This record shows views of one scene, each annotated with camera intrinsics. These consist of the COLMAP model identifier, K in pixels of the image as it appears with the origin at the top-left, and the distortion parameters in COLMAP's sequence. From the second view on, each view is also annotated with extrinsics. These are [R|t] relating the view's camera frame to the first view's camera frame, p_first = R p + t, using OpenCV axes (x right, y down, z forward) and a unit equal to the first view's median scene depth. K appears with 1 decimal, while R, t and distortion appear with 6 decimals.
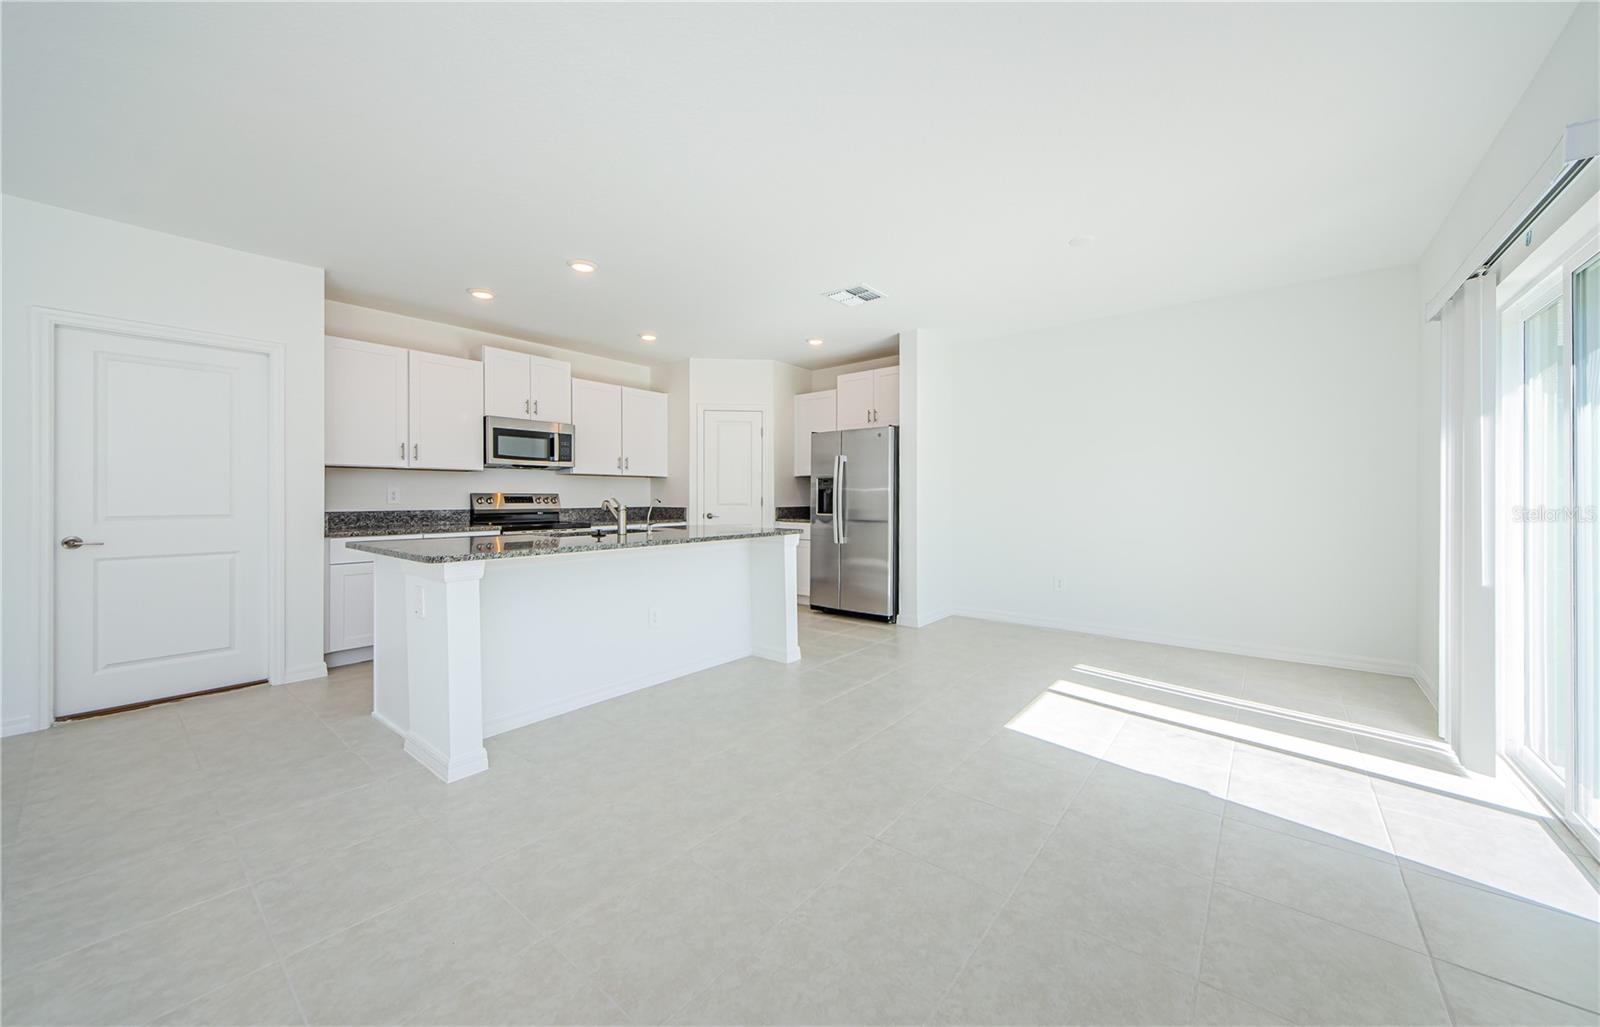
lens RADIAL K [[555.7, 0, 821.0], [0, 555.7, 485.3], [0, 0, 1]] dist [-0.001945, -0.001128]
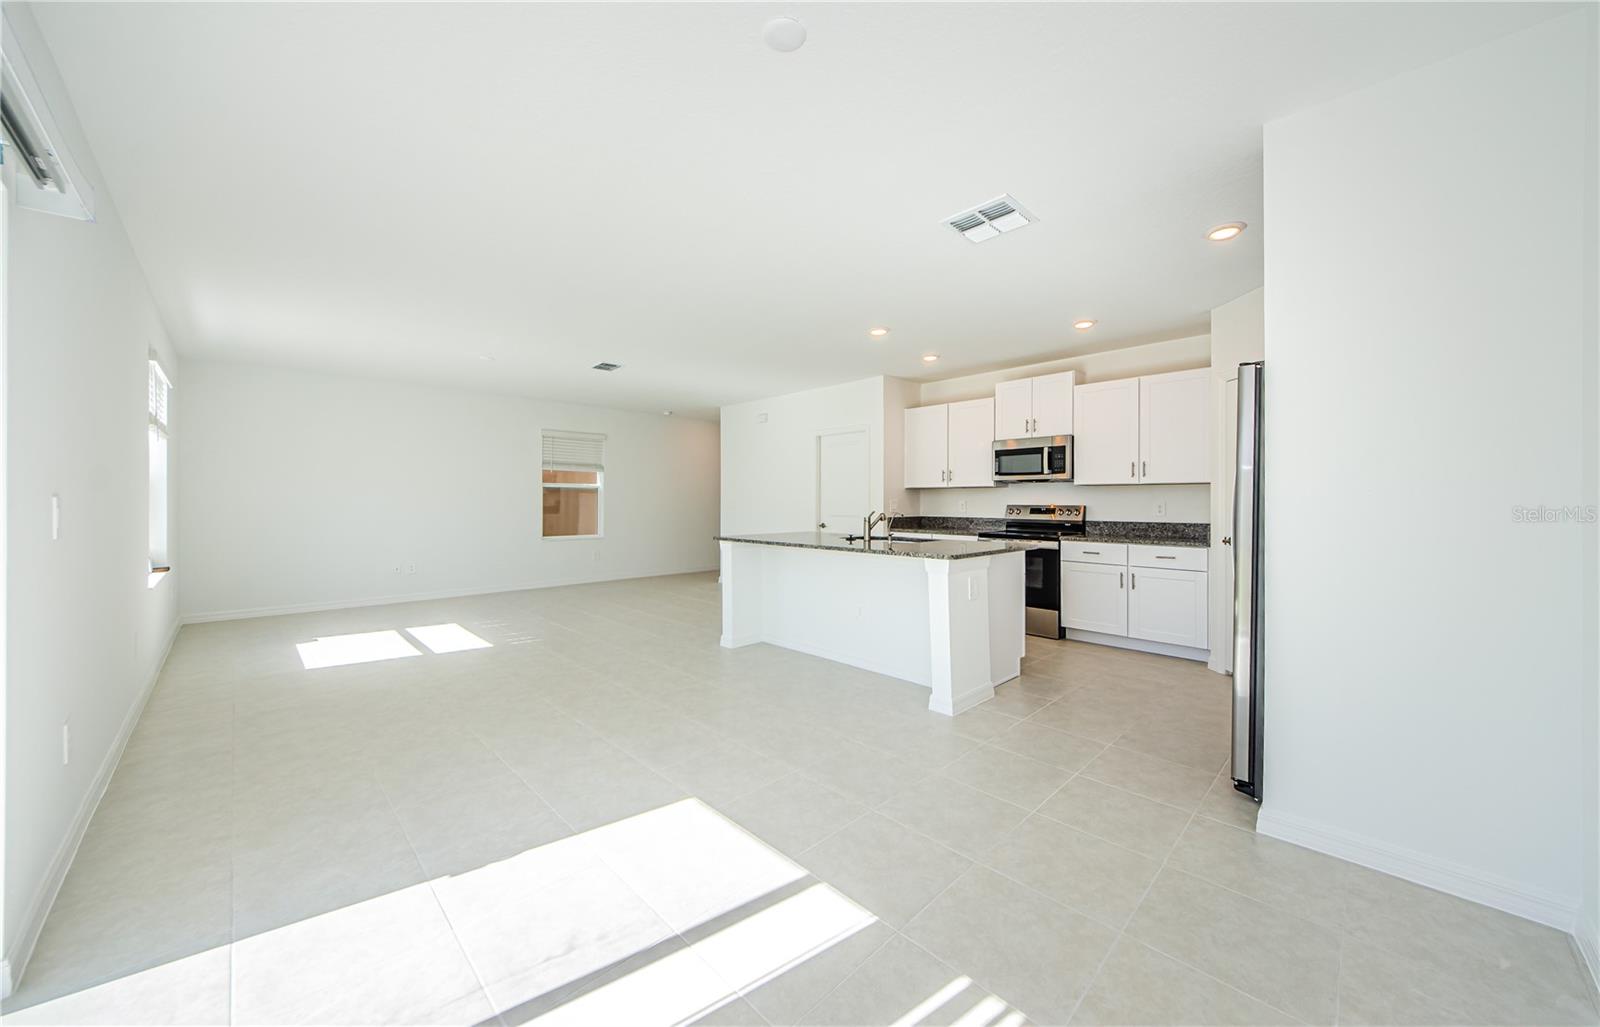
lens RADIAL K [[555.7, 0, 800.5], [0, 555.7, 504.1], [0, 0, 1]] dist [-0.001945, -0.001128]
pose [[-0.131777, -0.007286, -0.991253, 0.602677], [0.005762, 0.999950, -0.008116, 0.018607], [0.991263, -0.006781, -0.131729, 0.680370]]
